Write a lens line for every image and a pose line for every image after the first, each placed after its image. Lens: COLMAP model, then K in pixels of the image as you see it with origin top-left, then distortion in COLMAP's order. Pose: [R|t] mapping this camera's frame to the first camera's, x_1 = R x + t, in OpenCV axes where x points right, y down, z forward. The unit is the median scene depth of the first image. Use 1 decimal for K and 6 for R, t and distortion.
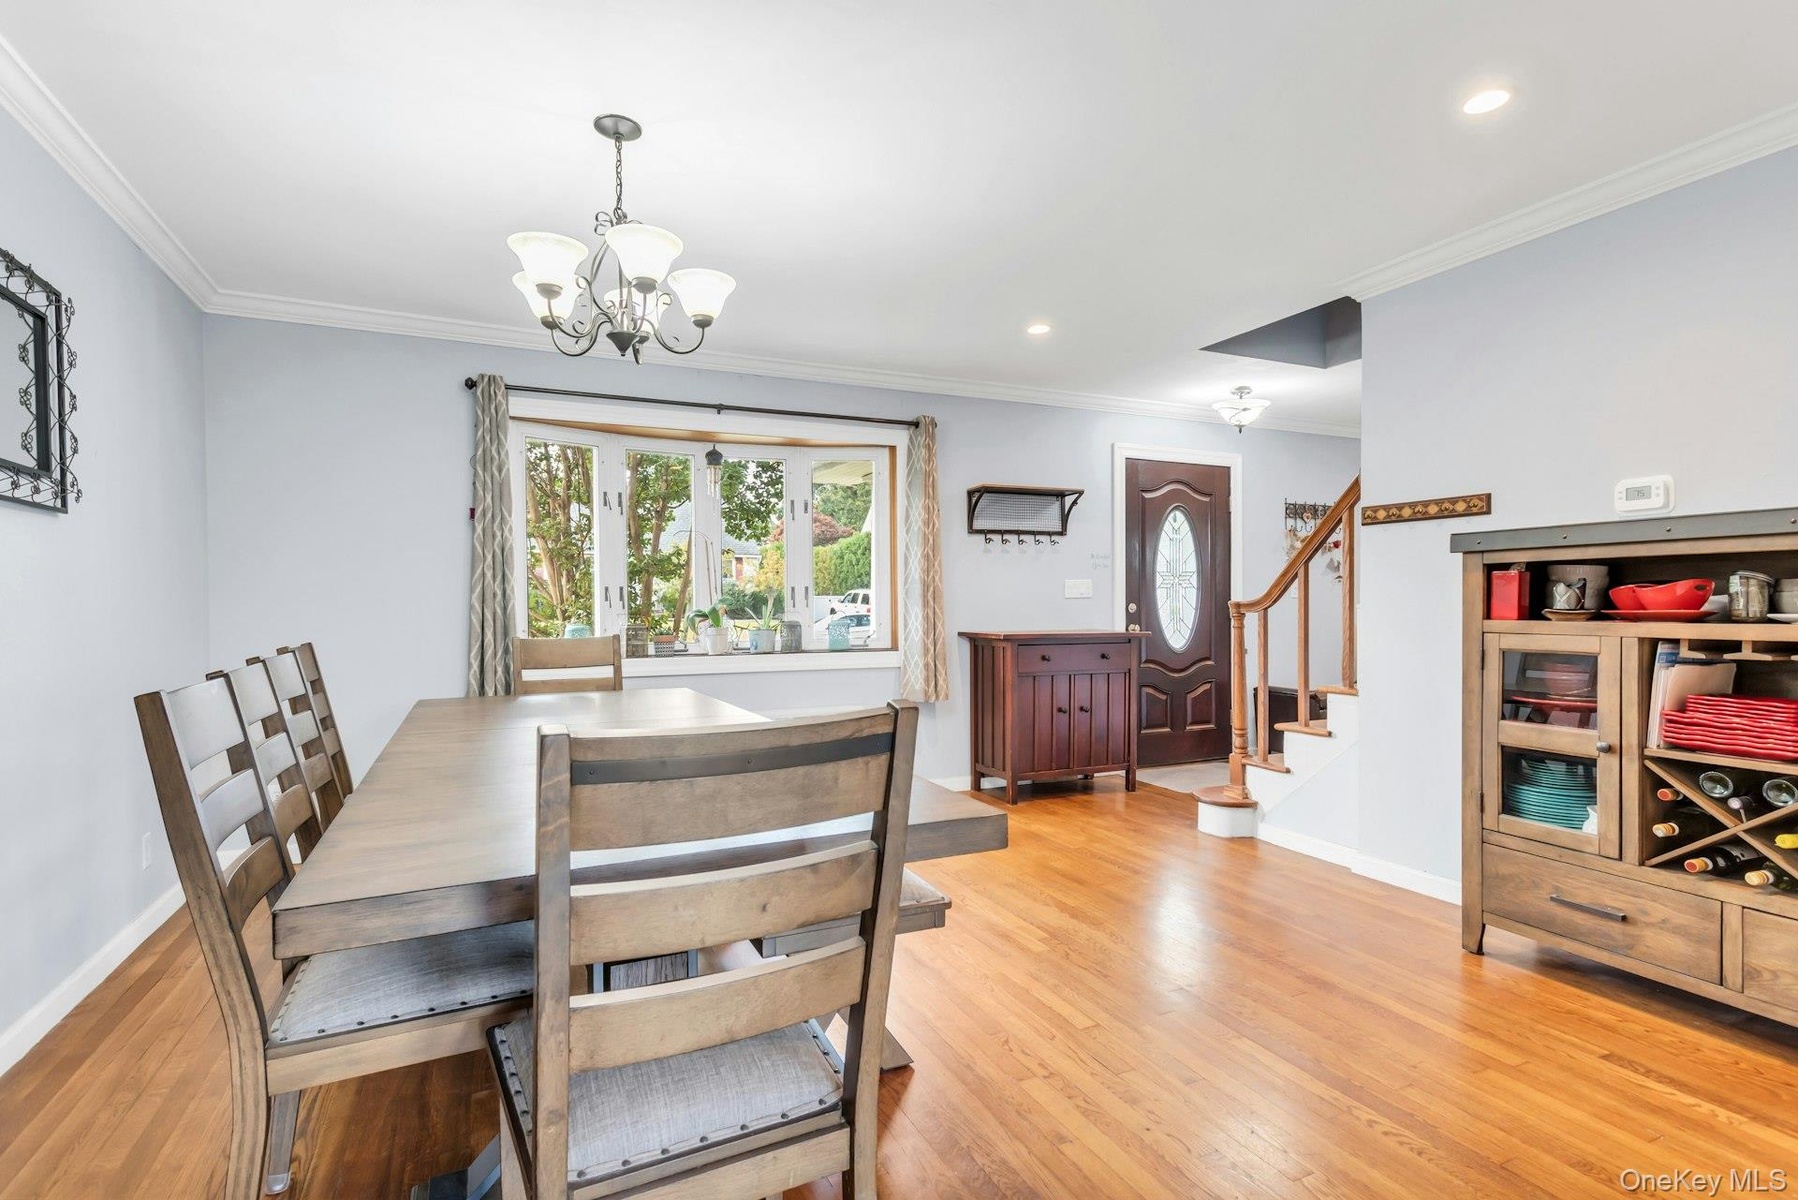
lens RADIAL K [[891.0, 0, 873.4], [0, 891.0, 600.4], [0, 0, 1]] dist [0.006613, 0.000158]
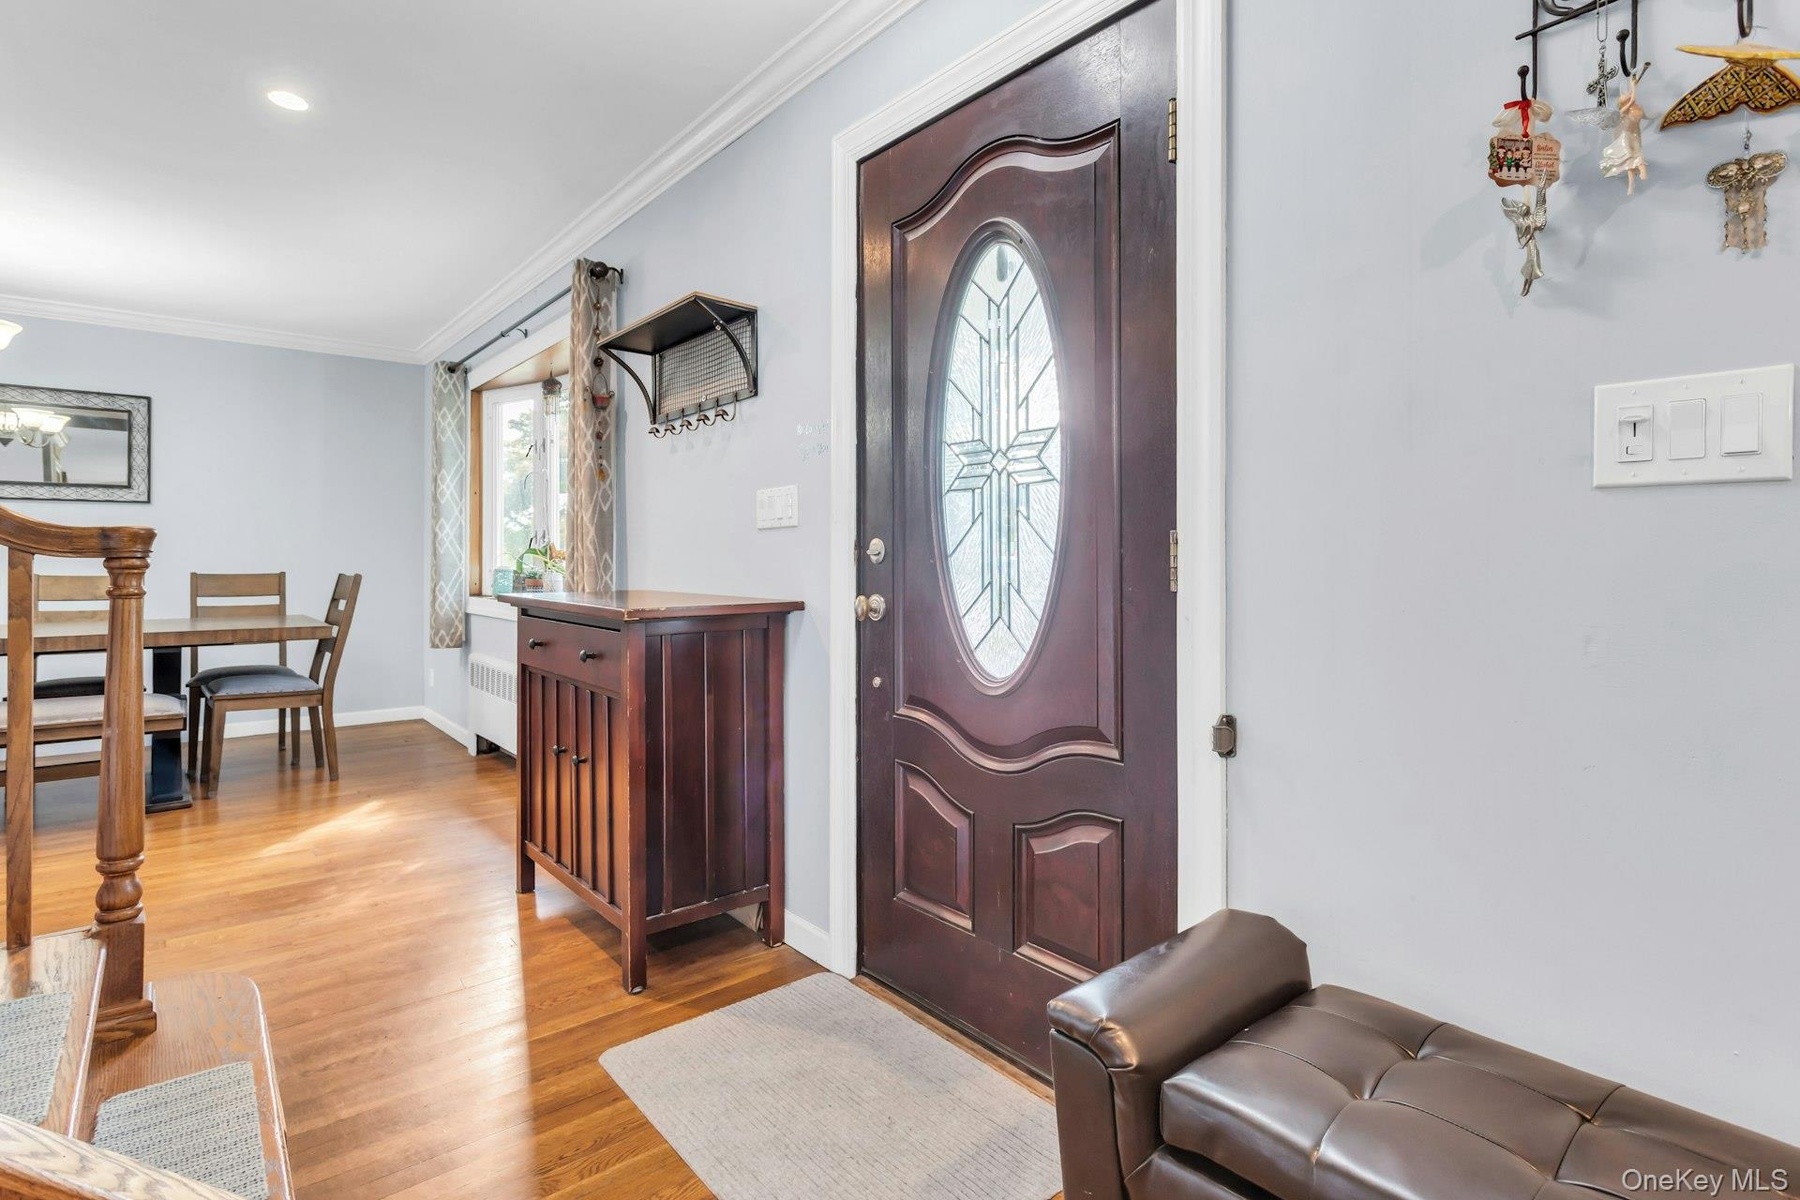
lens RADIAL K [[892.0, 0, 876.1], [0, 892.0, 557.6], [0, 0, 1]] dist [0.006613, 0.000158]
pose [[0.249631, 0.003545, -0.968334, 0.761694], [0.002803, 0.999986, 0.004384, 0.011244], [0.968337, -0.003809, 0.249618, 1.055252]]
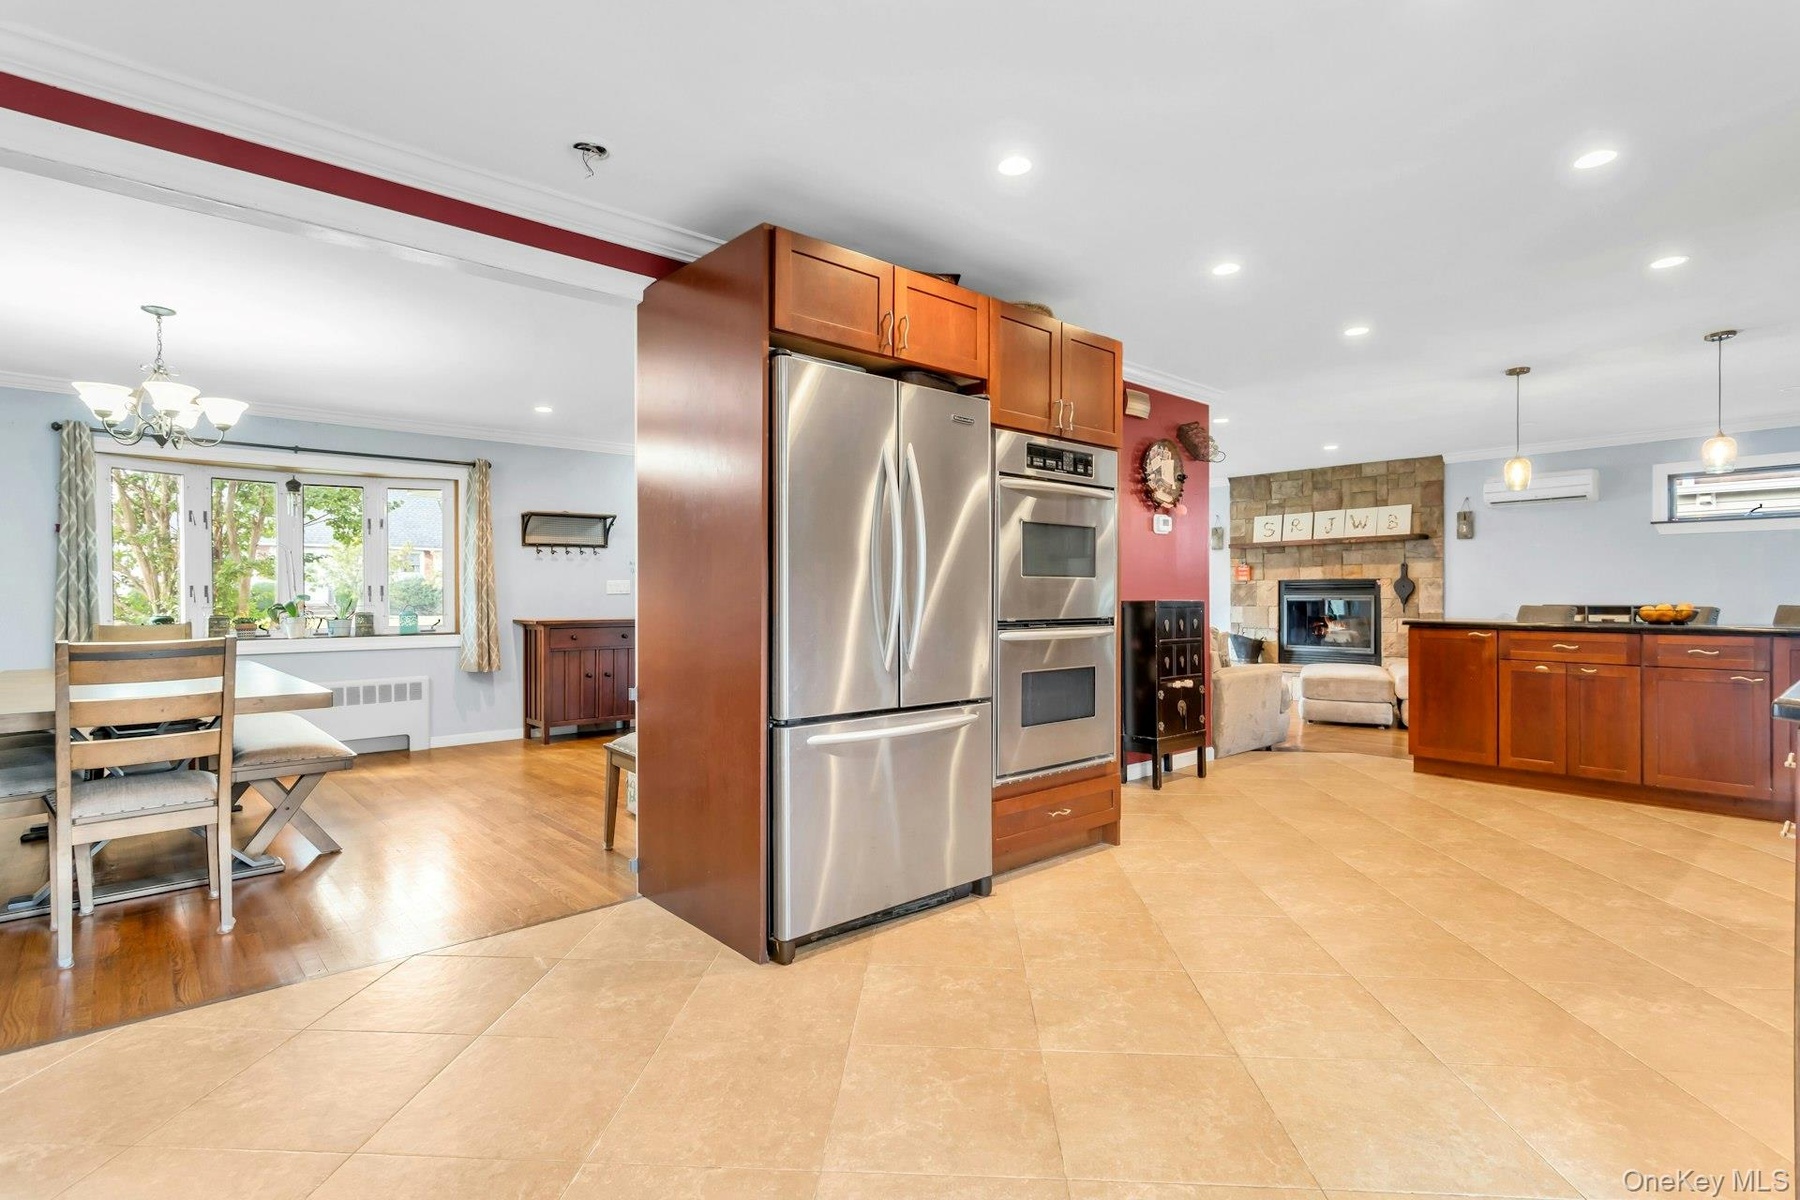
lens RADIAL K [[892.0, 0, 889.7], [0, 892.0, 588.1], [0, 0, 1]] dist [0.006613, 0.000158]
pose [[0.953112, 0.001804, 0.302612, 0.241201], [0.000621, 0.999968, -0.007917, -0.001118], [-0.302617, 0.007734, 0.953081, -0.473157]]
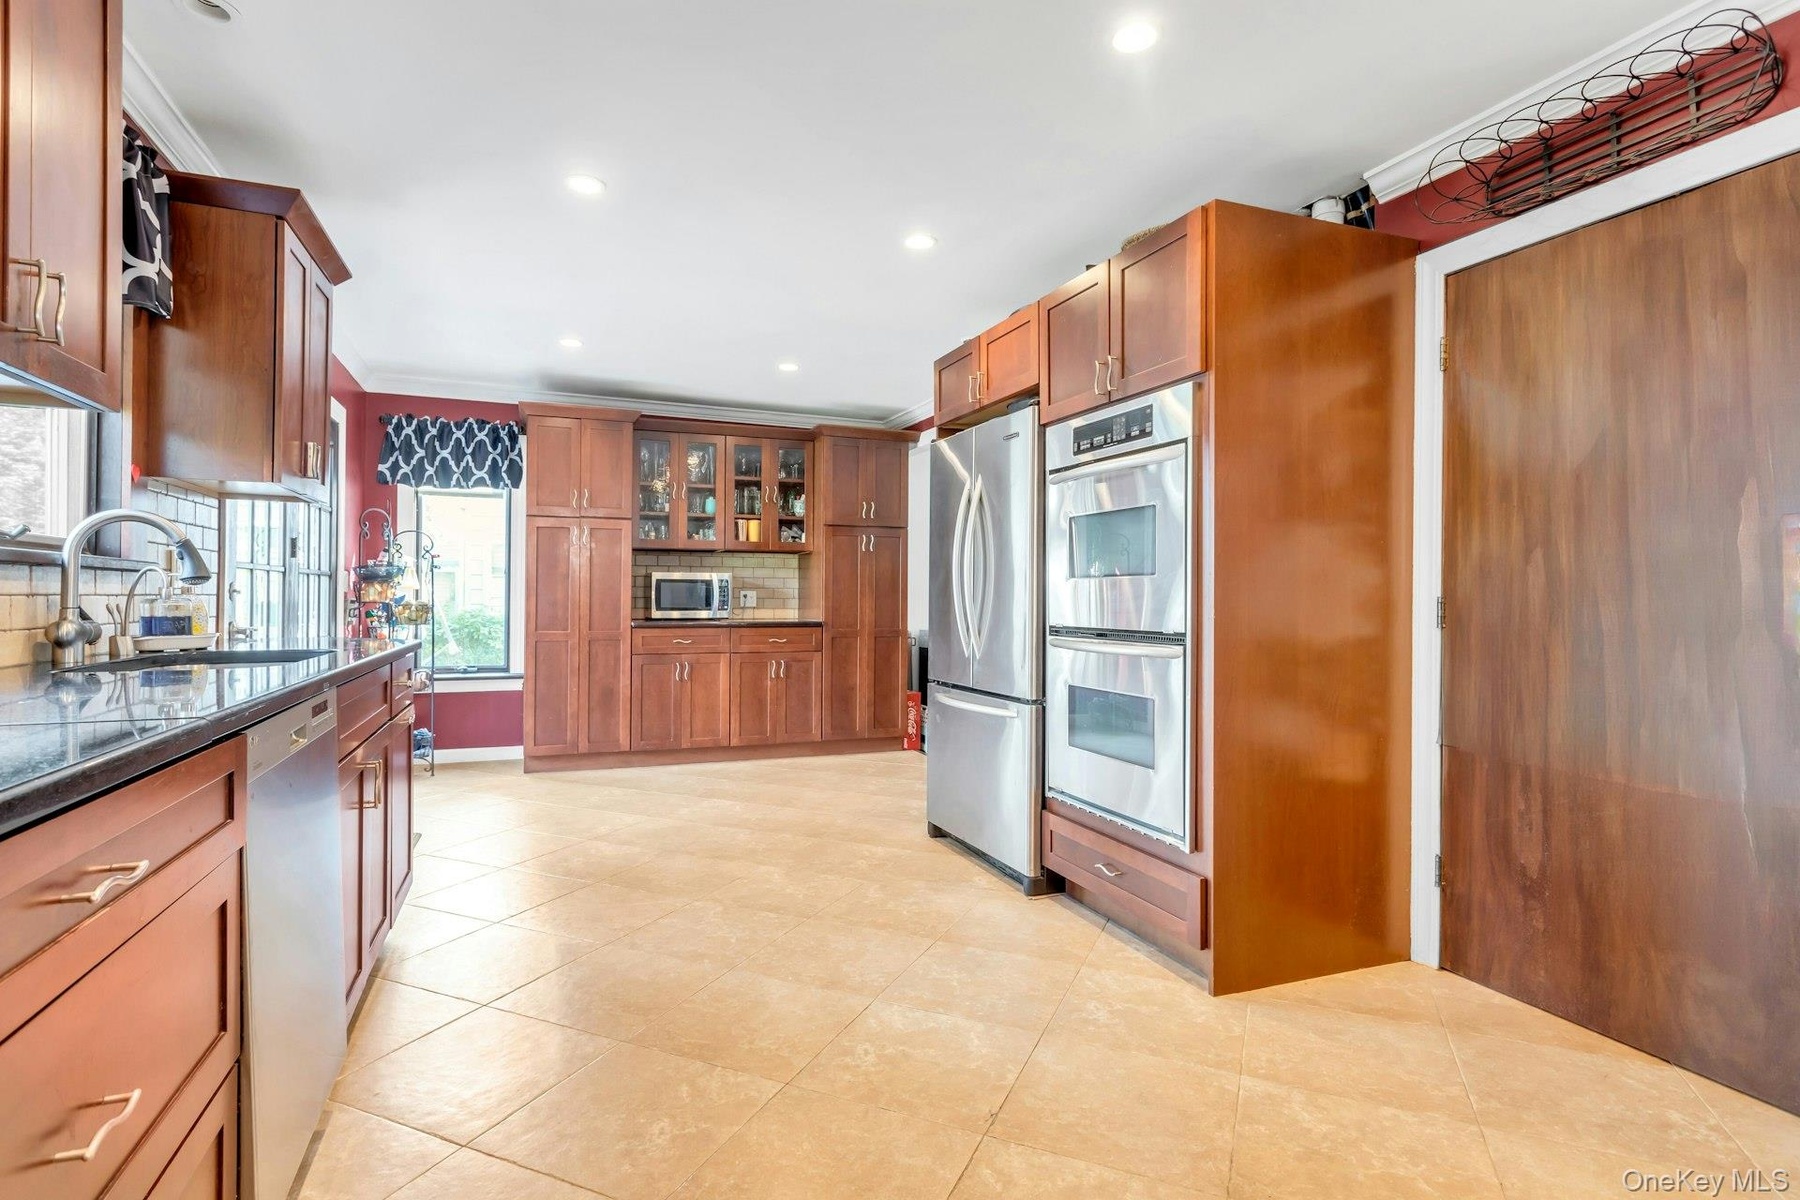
lens RADIAL K [[892.0, 0, 893.9], [0, 892.0, 600.5], [0, 0, 1]] dist [0.006613, 0.000158]
pose [[-0.040519, 0.003250, -0.999173, 1.148363], [-0.008201, 0.999960, 0.003585, -0.001579], [0.999145, 0.008339, -0.040491, 0.041172]]
